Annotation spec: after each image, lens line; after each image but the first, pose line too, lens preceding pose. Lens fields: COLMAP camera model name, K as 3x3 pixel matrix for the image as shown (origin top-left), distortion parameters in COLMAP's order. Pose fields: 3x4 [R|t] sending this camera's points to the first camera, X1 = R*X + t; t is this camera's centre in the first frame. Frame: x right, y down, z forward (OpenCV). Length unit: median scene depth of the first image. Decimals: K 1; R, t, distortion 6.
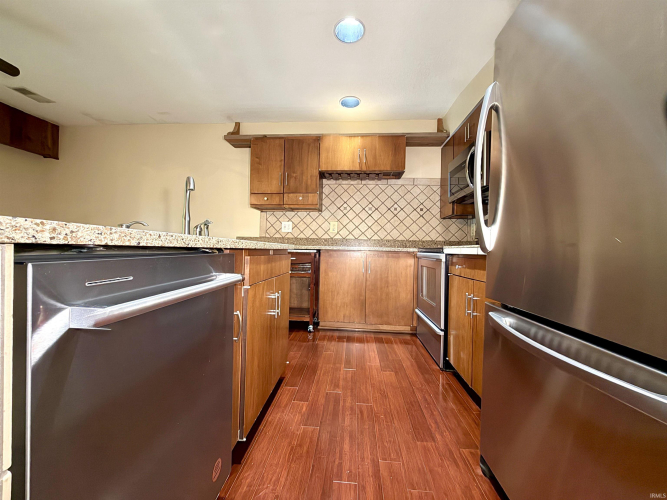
lens RADIAL K [[266.5, 0, 331.7], [0, 266.5, 249.0], [0, 0, 1]] dist [-0.002868, -0.000132]
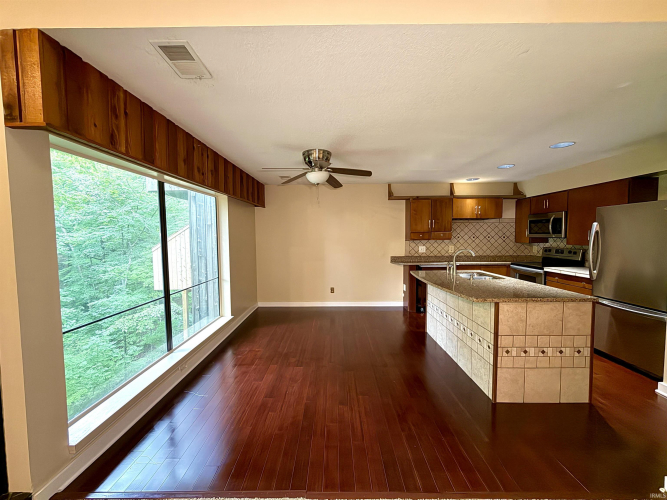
lens RADIAL K [[266.5, 0, 331.2], [0, 266.5, 250.5], [0, 0, 1]] dist [-0.002868, -0.000132]
pose [[0.997059, -0.034566, 0.068404, -0.860319], [0.030916, 0.998078, 0.053711, -0.186344], [-0.070130, -0.051438, 0.996211, -0.595025]]
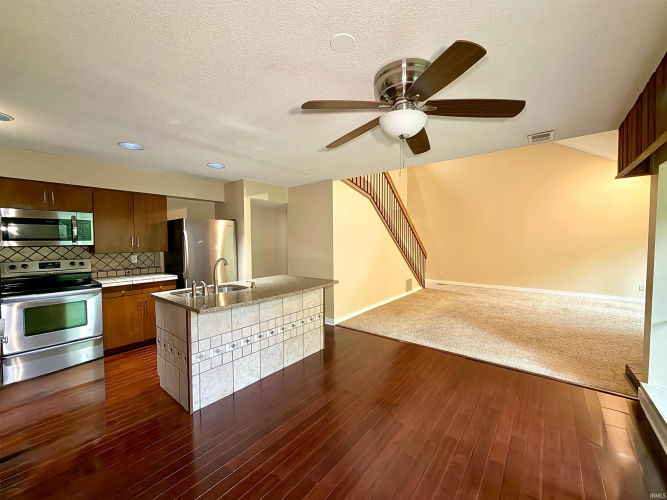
lens RADIAL K [[266.5, 0, 331.6], [0, 266.5, 248.7], [0, 0, 1]] dist [-0.002868, -0.000132]
pose [[-0.827989, -0.038495, 0.559421, -1.018770], [-0.012902, 0.998685, 0.049626, -0.194715], [-0.560595, 0.033872, -0.827397, 0.972210]]
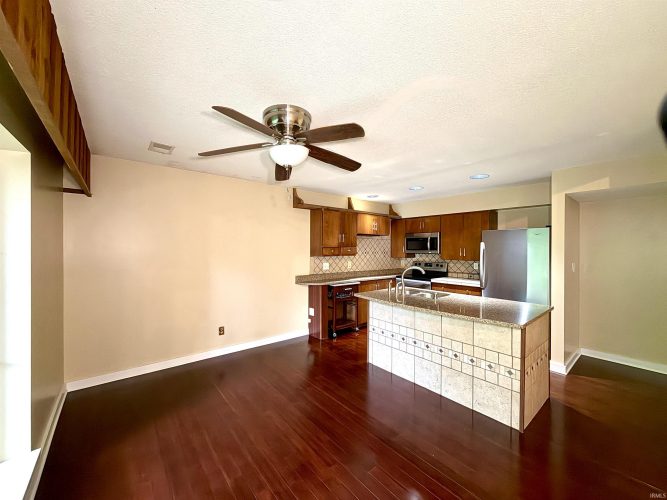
lens RADIAL K [[266.5, 0, 332.1], [0, 266.5, 250.4], [0, 0, 1]] dist [-0.002868, -0.000132]
pose [[0.717757, -0.025978, 0.695809, -1.195292], [0.015130, 0.999650, 0.021714, -0.207518], [-0.696129, -0.005058, 0.717898, -0.070867]]
